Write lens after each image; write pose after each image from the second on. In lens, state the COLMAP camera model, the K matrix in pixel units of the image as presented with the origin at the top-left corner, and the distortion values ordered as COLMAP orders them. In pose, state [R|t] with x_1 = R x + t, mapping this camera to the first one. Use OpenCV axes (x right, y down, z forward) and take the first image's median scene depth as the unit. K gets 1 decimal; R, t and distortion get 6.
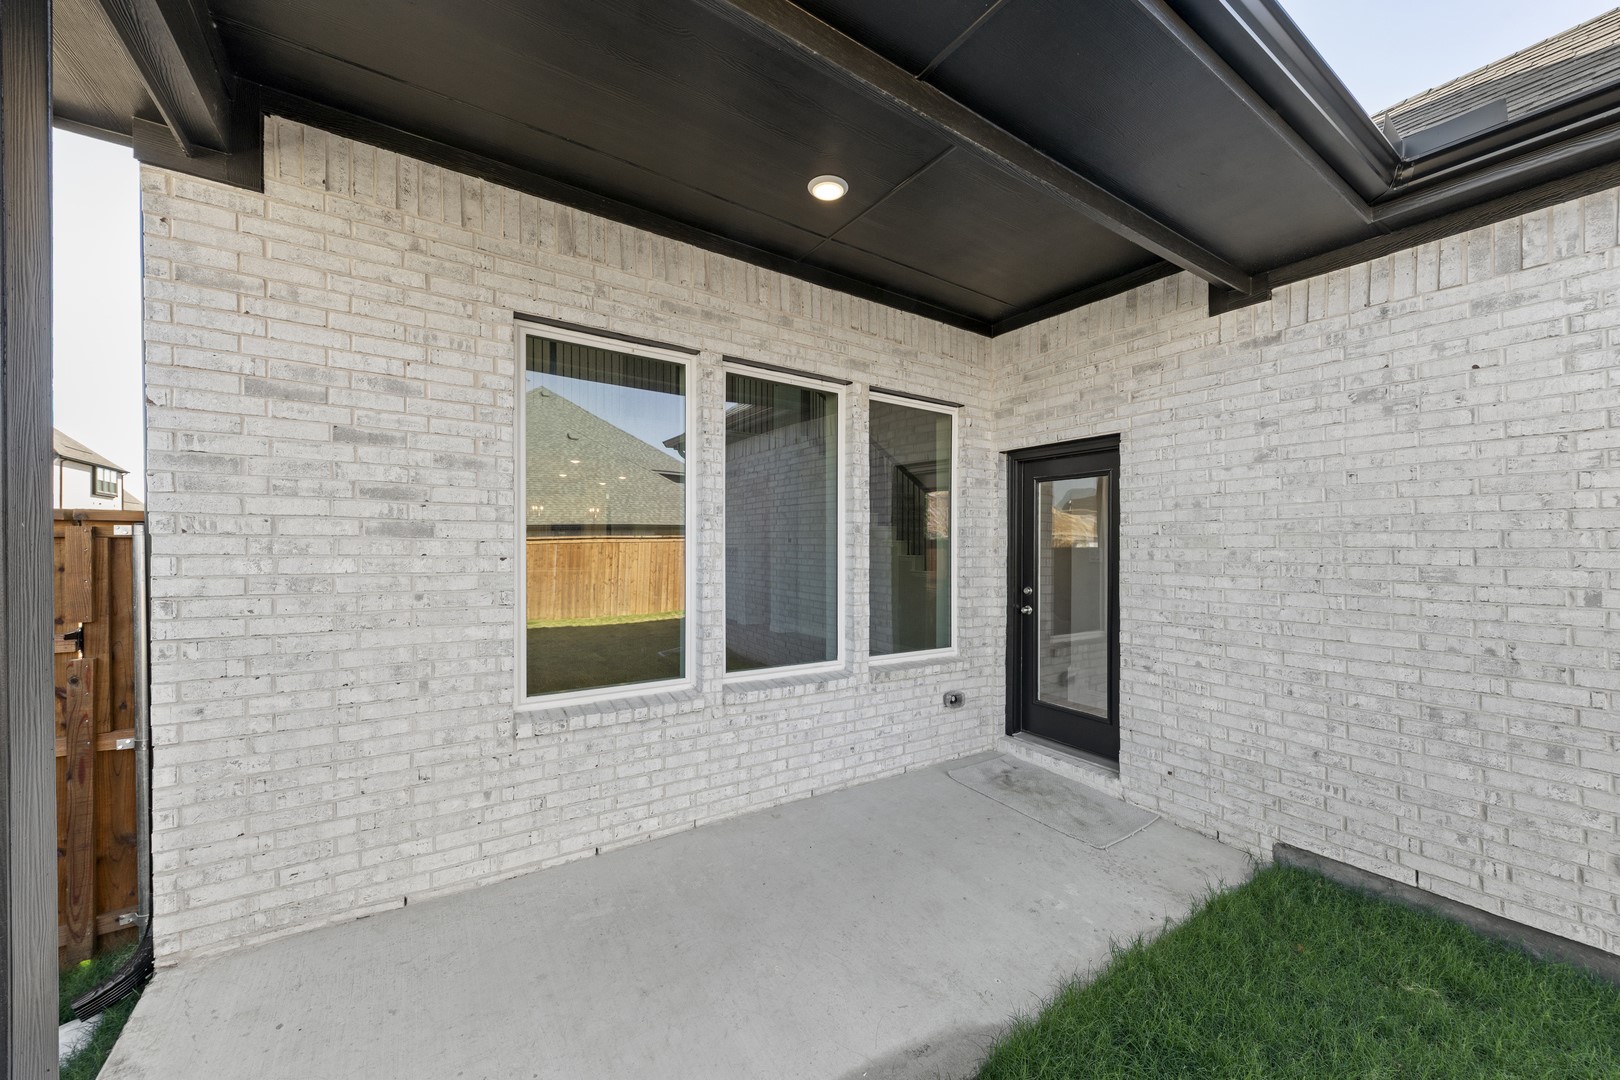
lens RADIAL K [[599.4, 0, 812.1], [0, 599.4, 546.3], [0, 0, 1]] dist [0.000578, 0.000012]
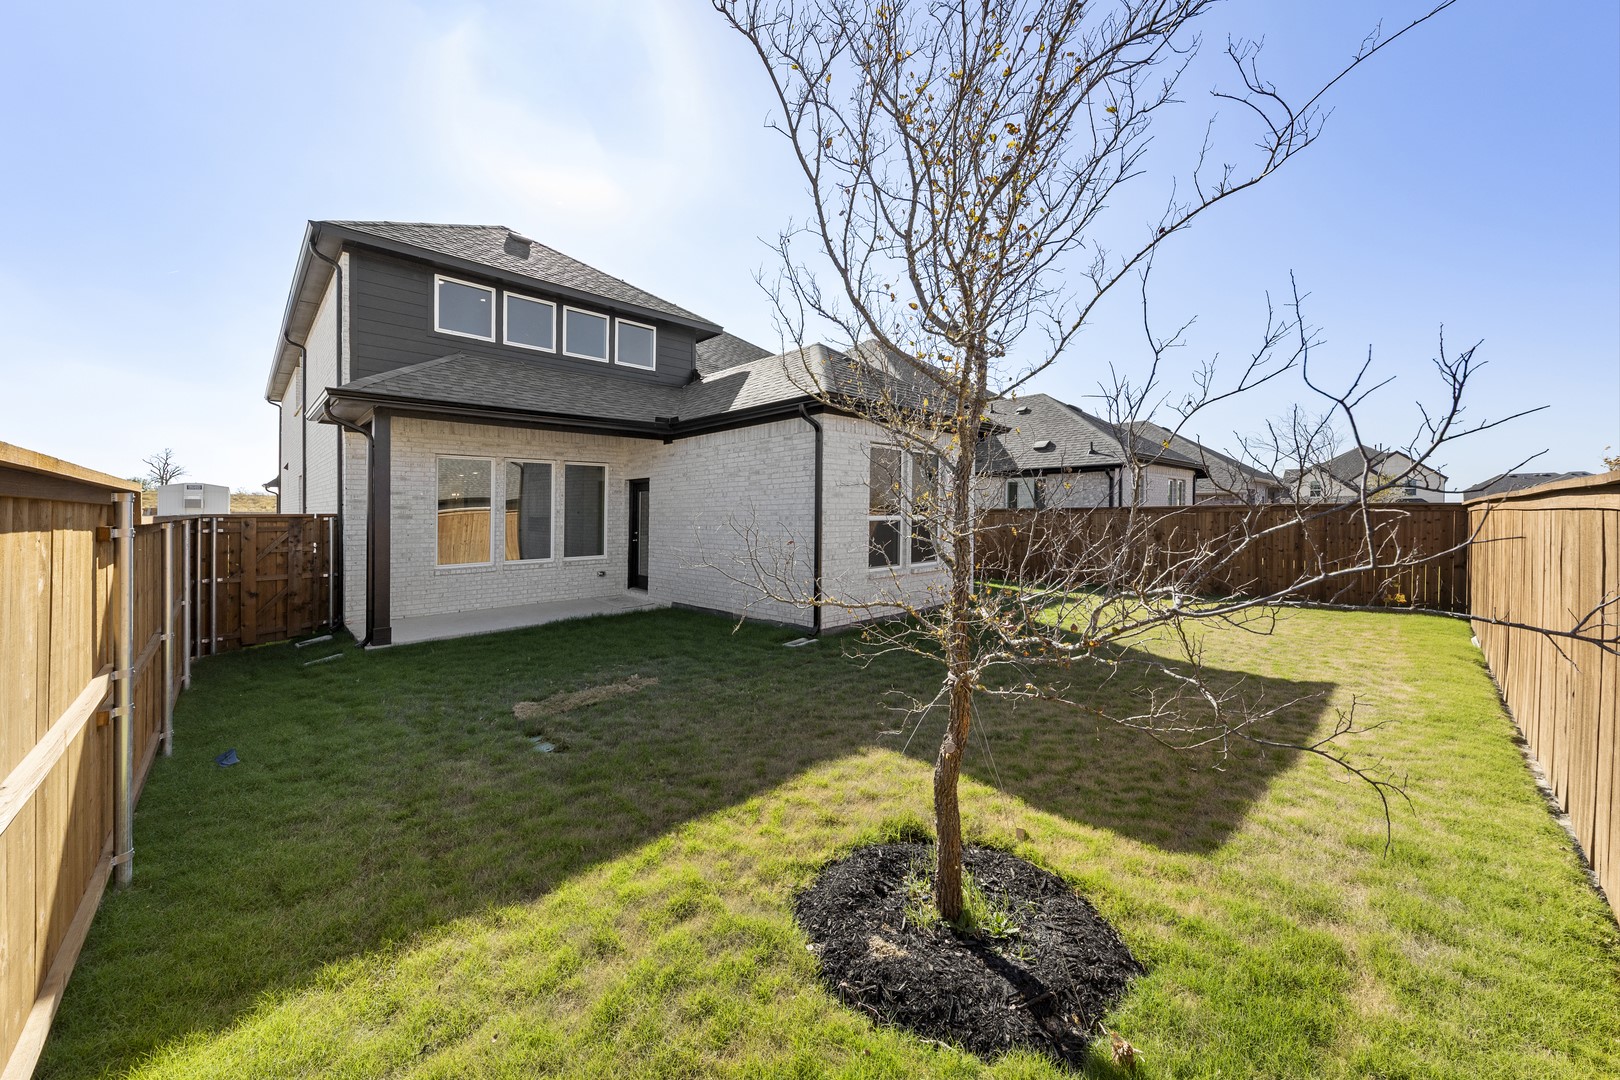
lens RADIAL K [[573.6, 0, 775.1], [0, 573.6, 476.7], [0, 0, 1]] dist [-0.002733, -0.000272]
pose [[0.986204, -0.008914, 0.165295, 0.636675], [0.018594, 0.998195, -0.057104, -0.020104], [-0.164487, 0.059390, 0.984590, -1.839757]]
